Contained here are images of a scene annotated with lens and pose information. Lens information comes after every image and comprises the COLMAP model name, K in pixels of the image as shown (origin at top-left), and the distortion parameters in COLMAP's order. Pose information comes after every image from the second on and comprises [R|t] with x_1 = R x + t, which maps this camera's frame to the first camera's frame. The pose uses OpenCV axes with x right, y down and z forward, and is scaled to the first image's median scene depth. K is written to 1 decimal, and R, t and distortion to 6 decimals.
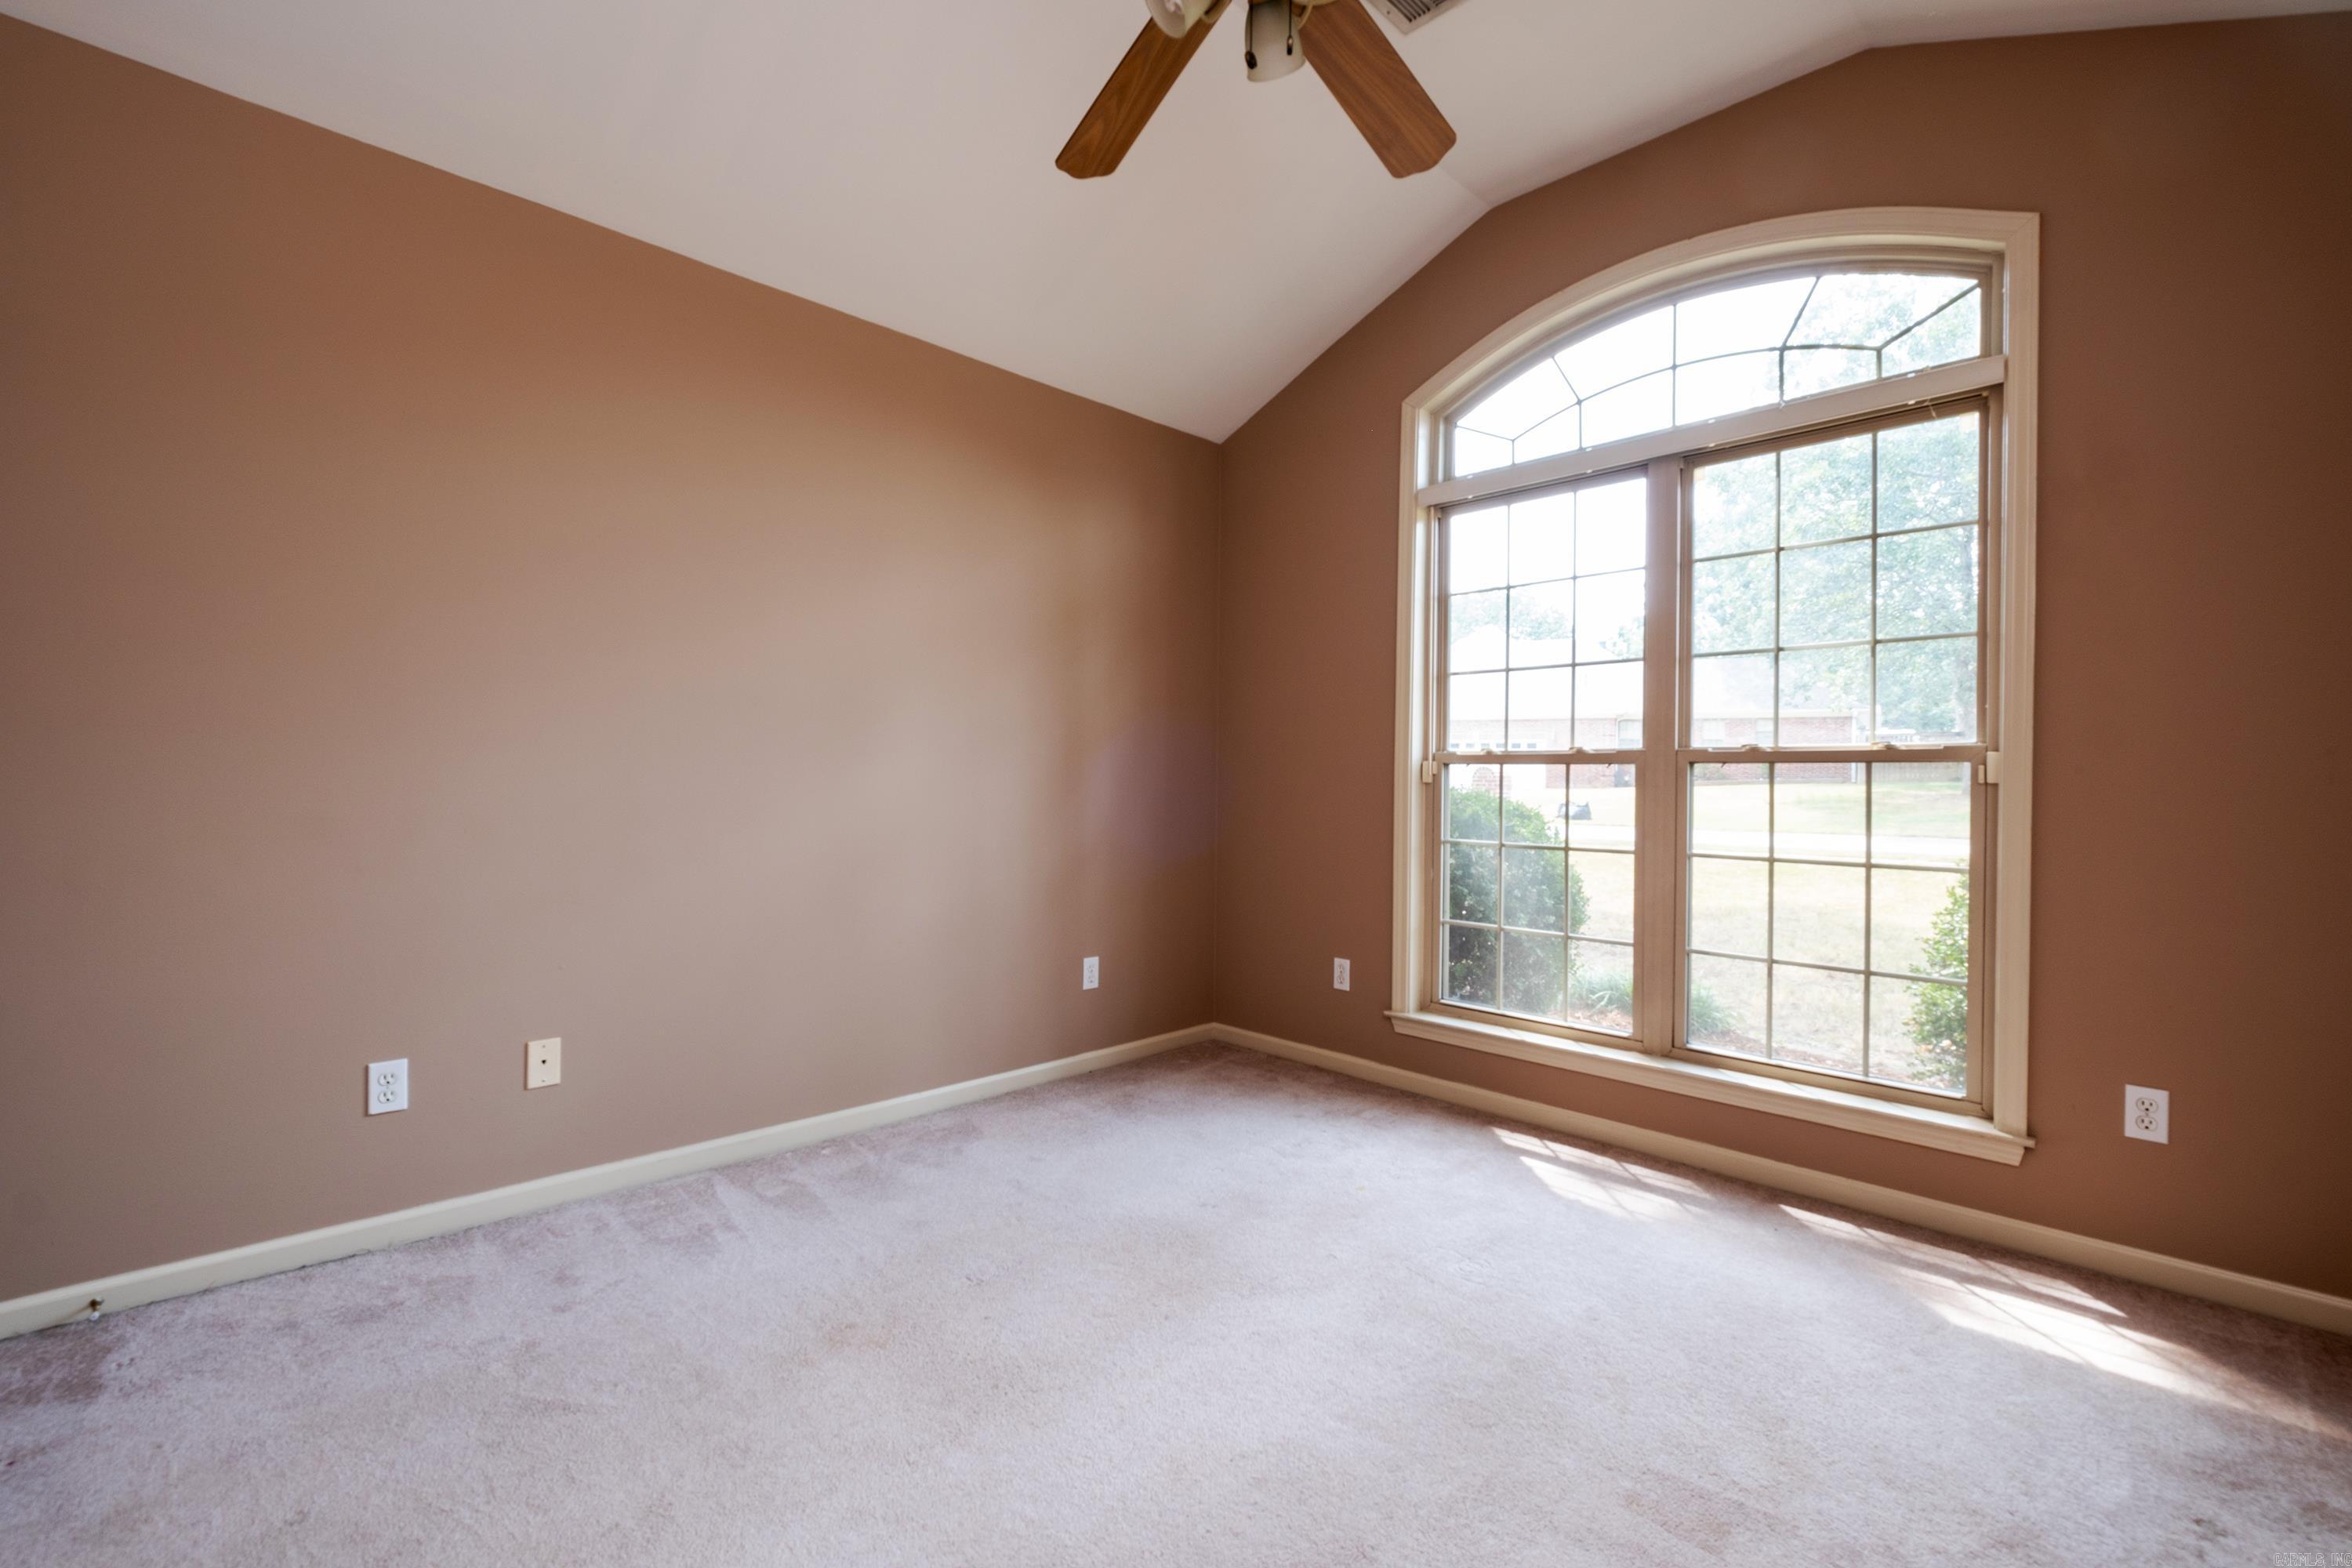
lens RADIAL K [[999.8, 0, 1180.7], [0, 999.8, 779.4], [0, 0, 1]] dist [-0.004142, -0.001820]
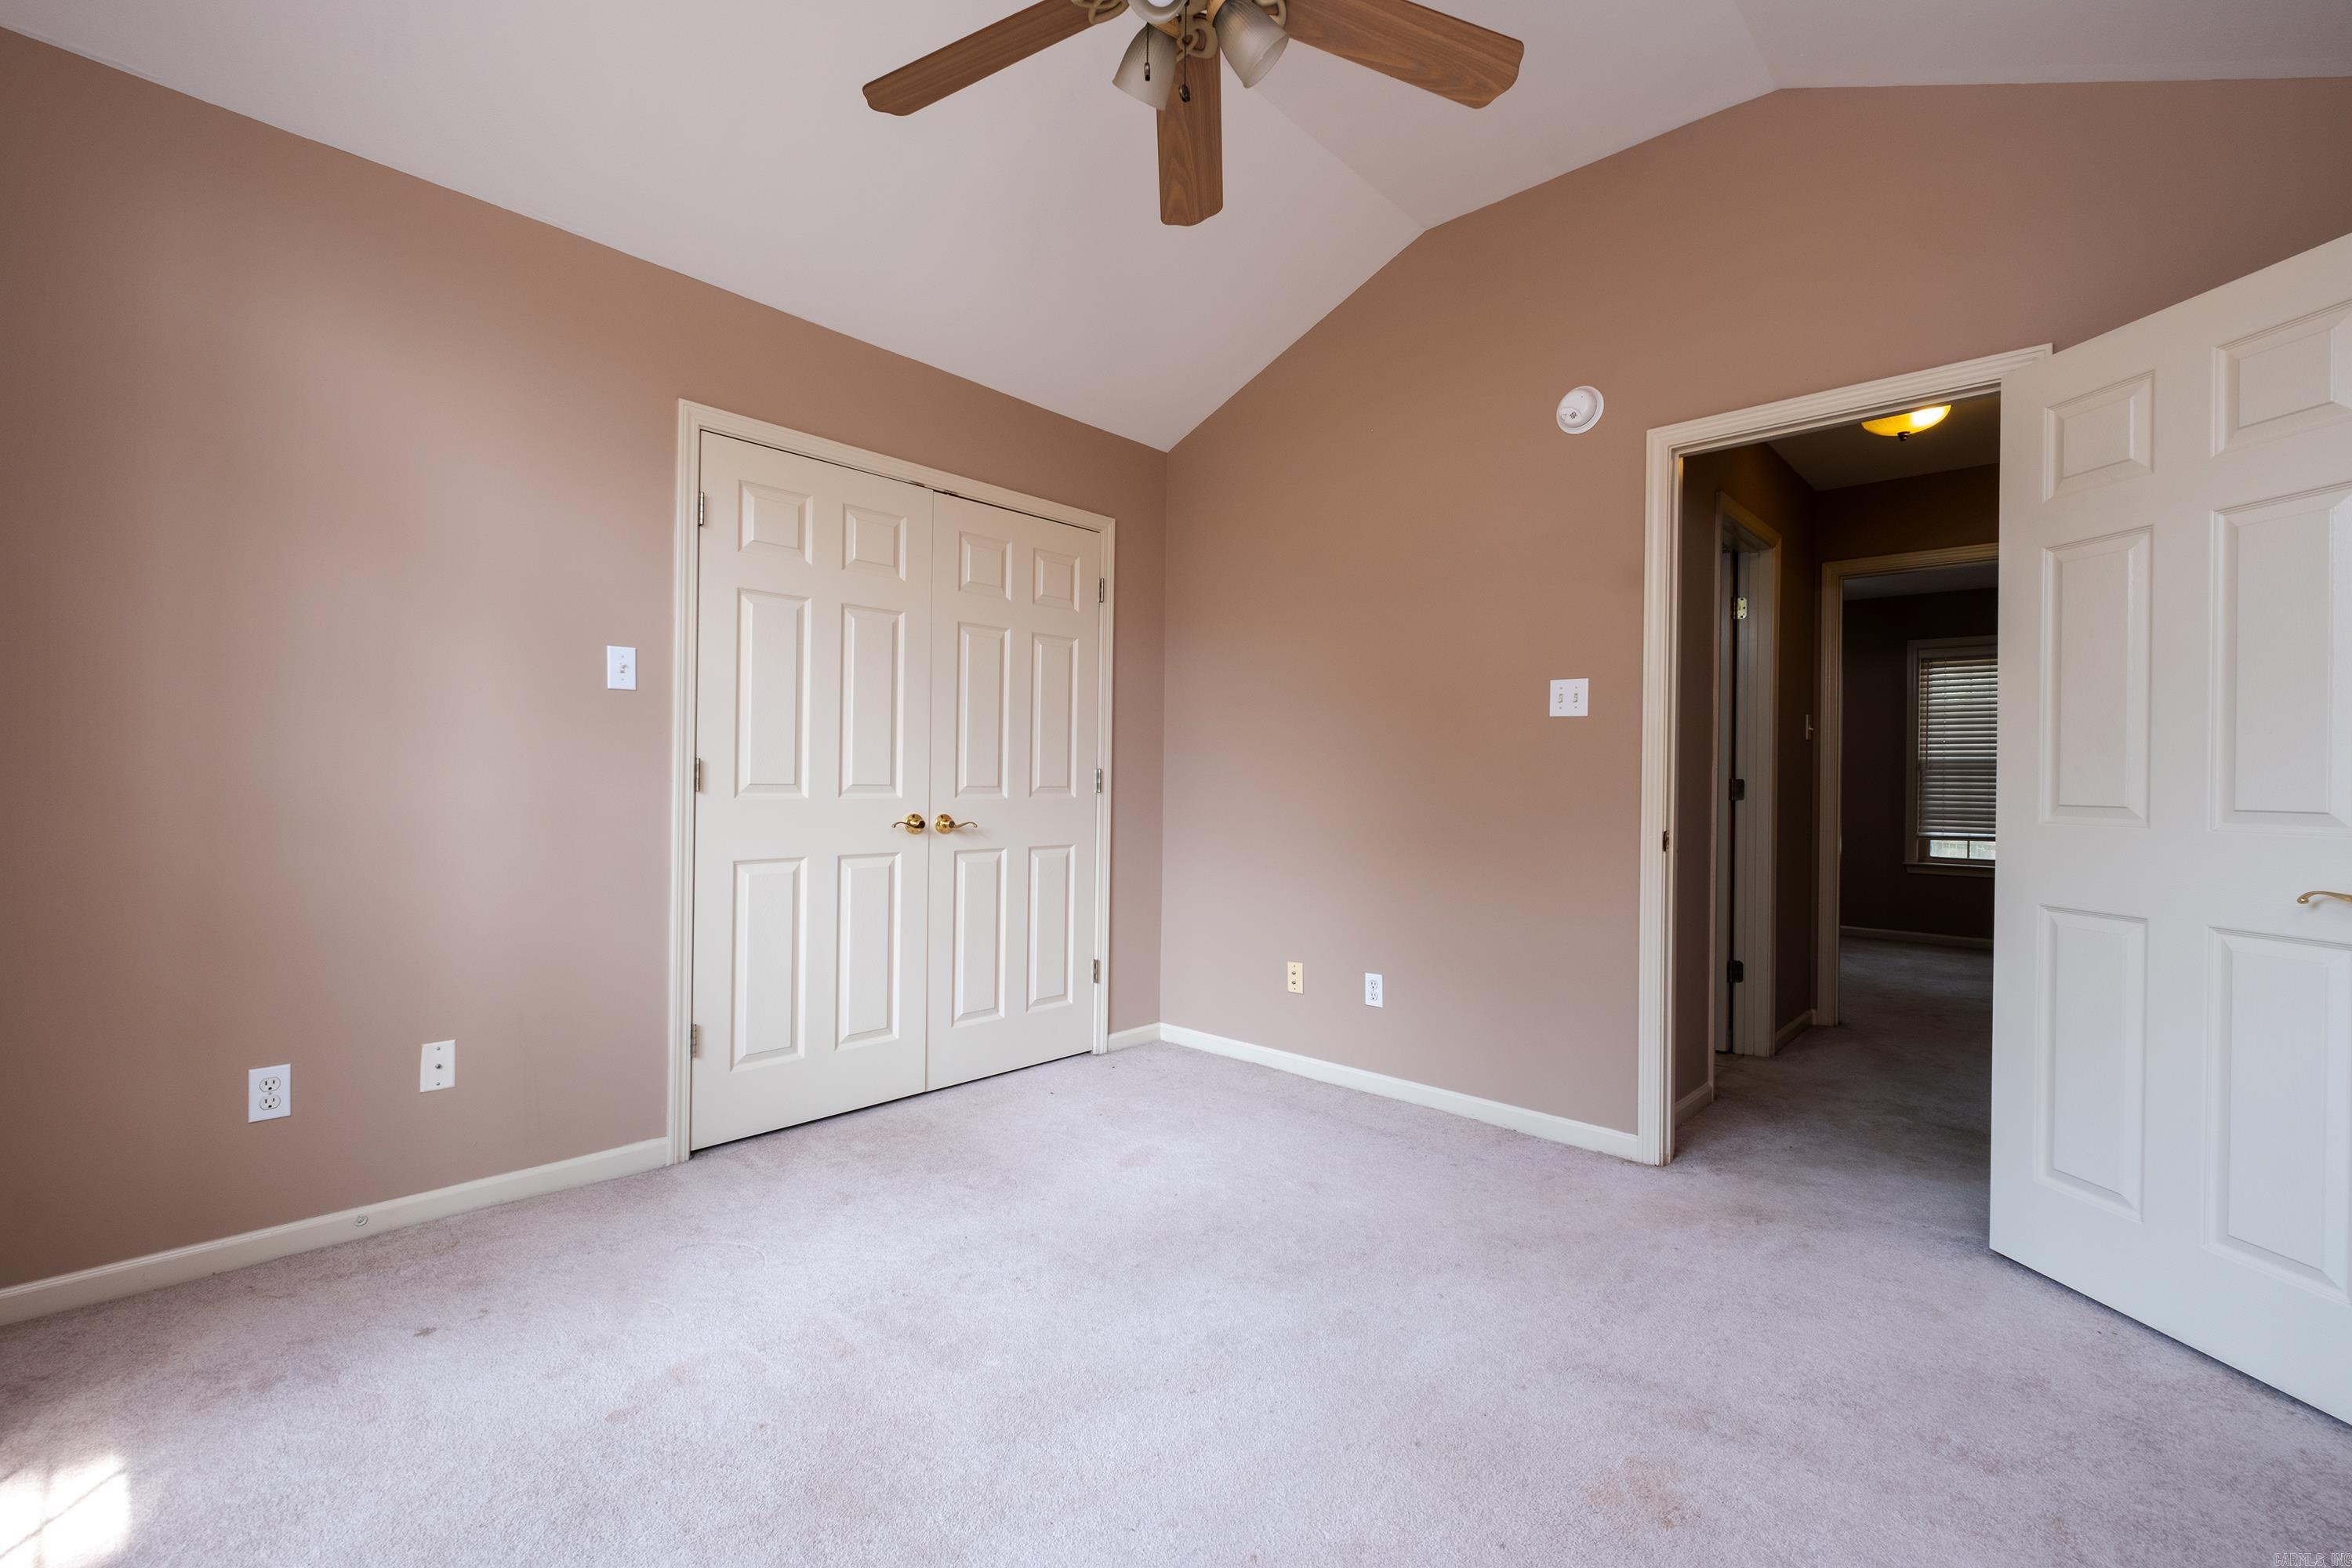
lens RADIAL K [[999.8, 0, 1177.8], [0, 999.8, 778.8], [0, 0, 1]] dist [-0.004142, -0.001820]
pose [[-0.998401, -0.026690, -0.049834, 0.063263], [-0.027061, 0.999611, 0.006782, -0.006343], [0.049634, 0.008120, -0.998734, 1.206105]]
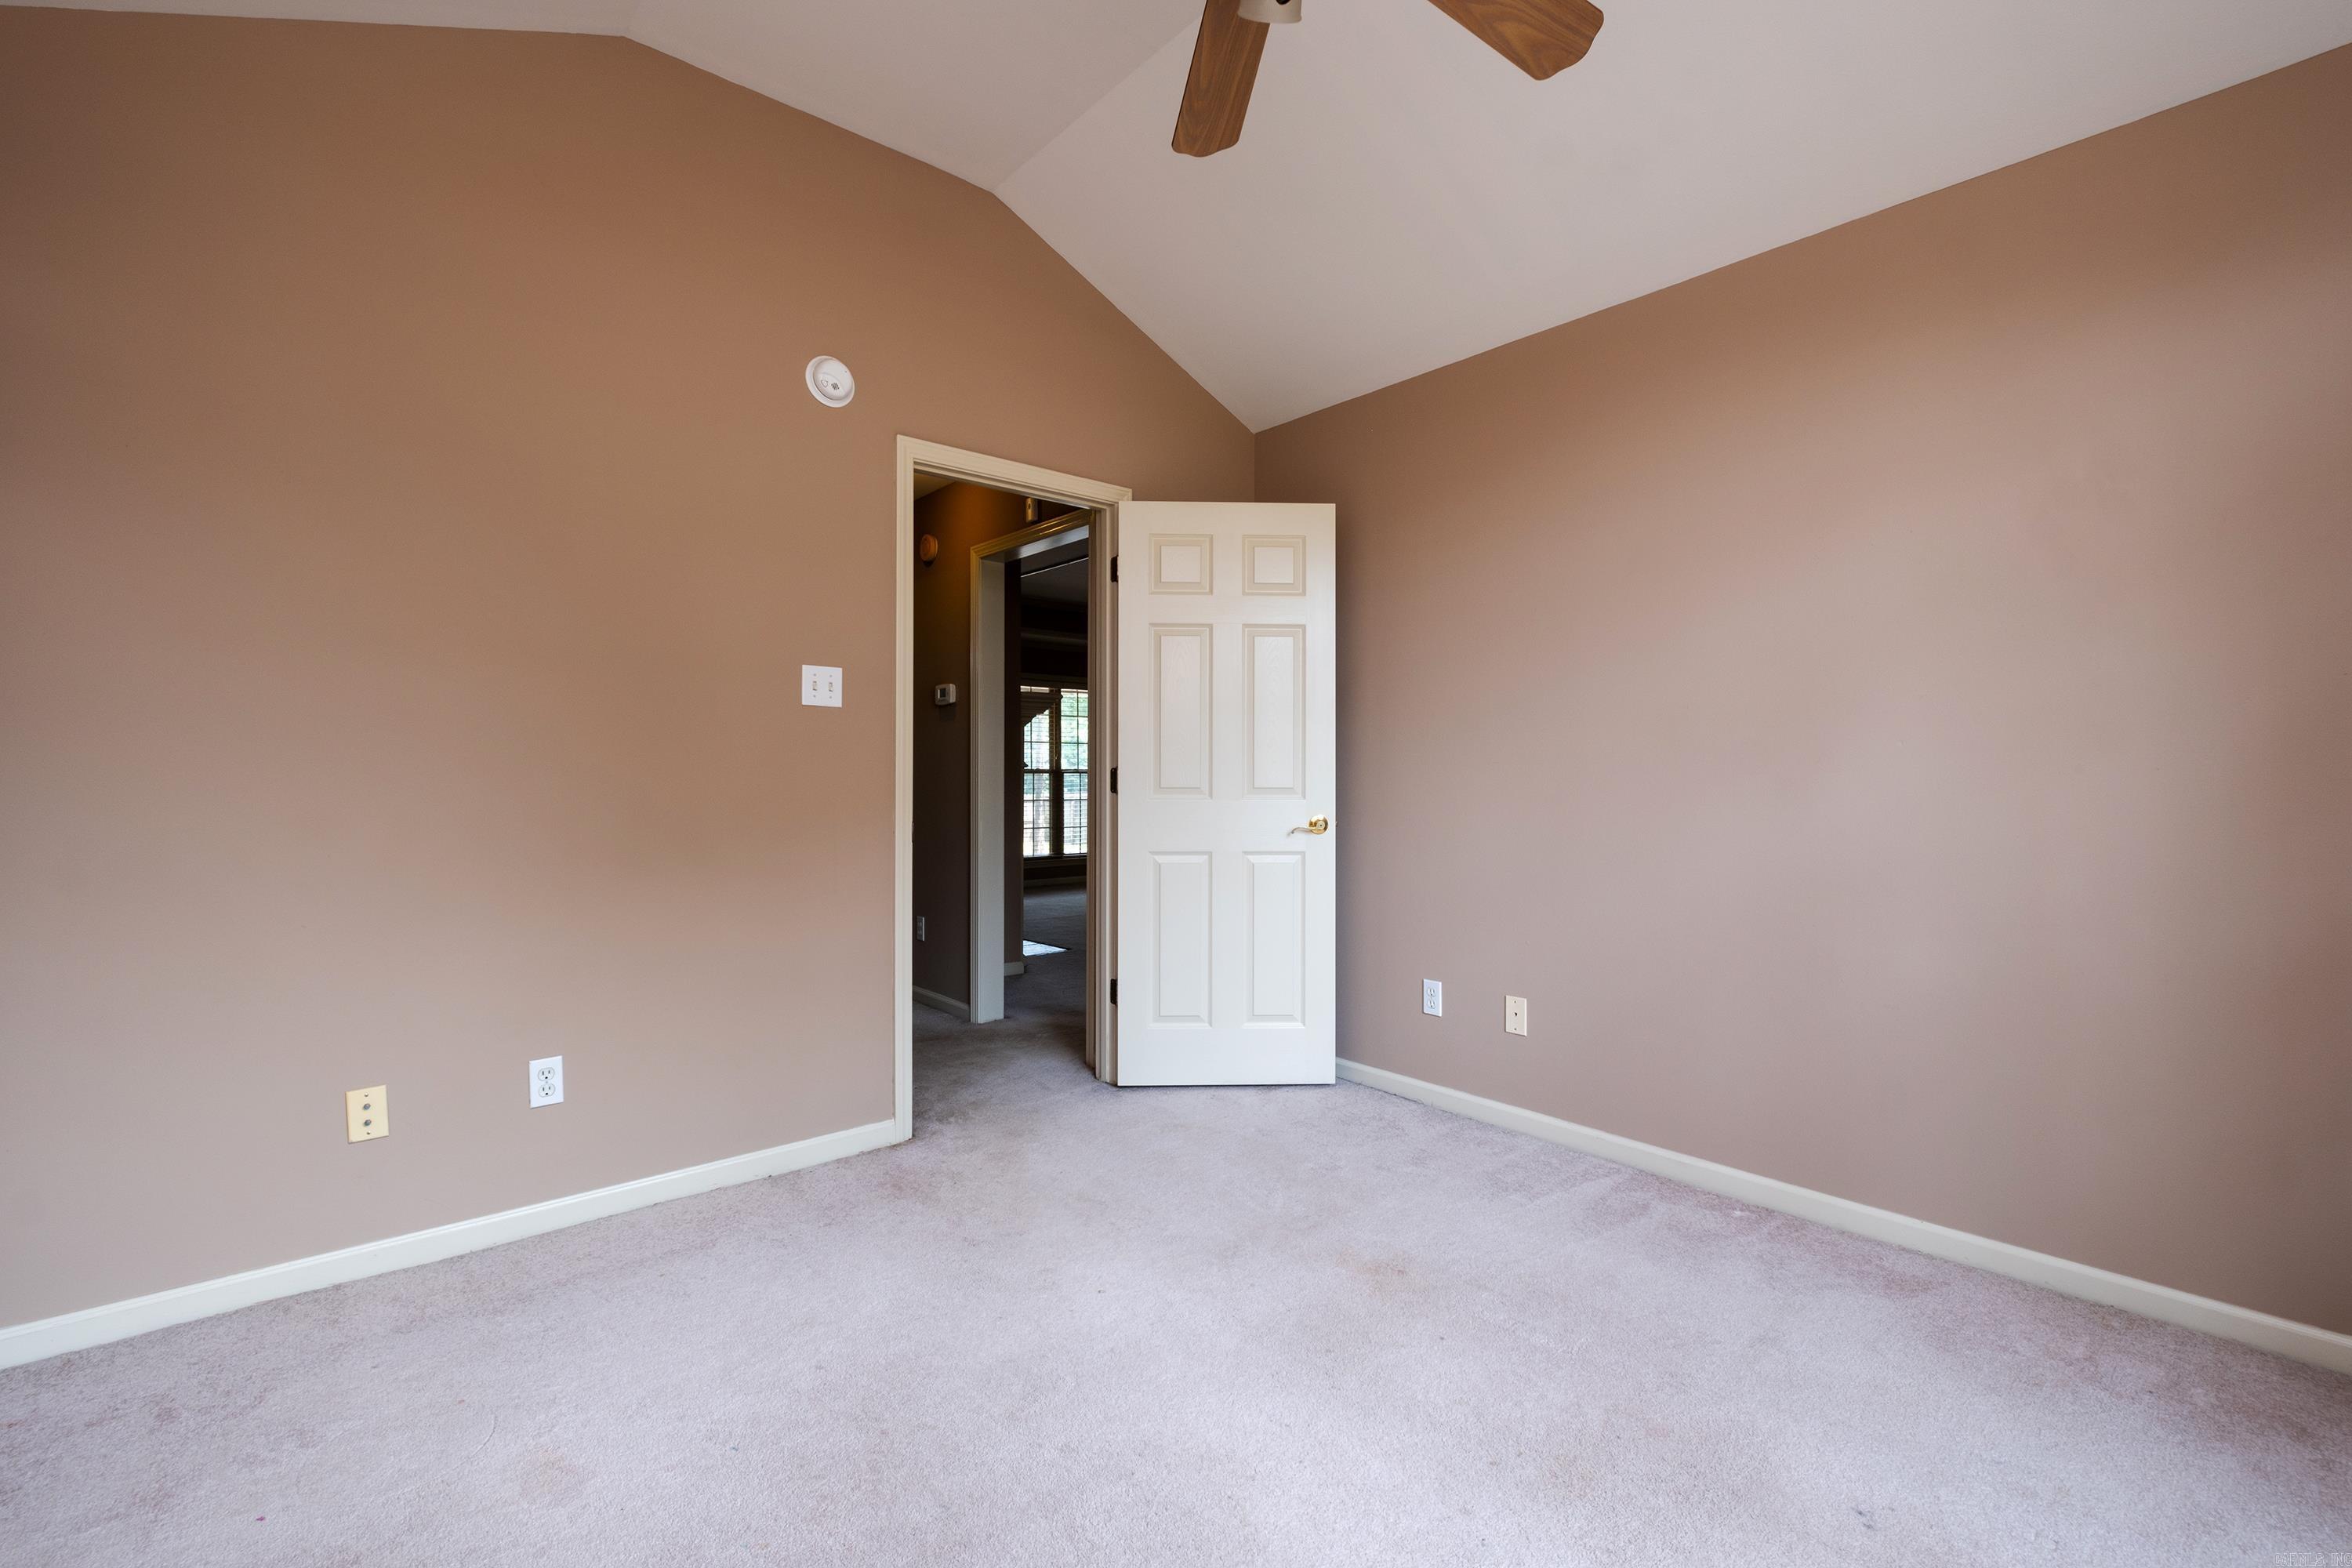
lens RADIAL K [[999.8, 0, 1169.3], [0, 999.8, 777.8], [0, 0, 1]] dist [-0.004142, -0.001820]
pose [[-0.064156, -0.014318, -0.997837, 0.572725], [-0.009171, 0.999863, -0.013757, 0.005230], [0.997898, 0.008268, -0.064278, 0.562552]]
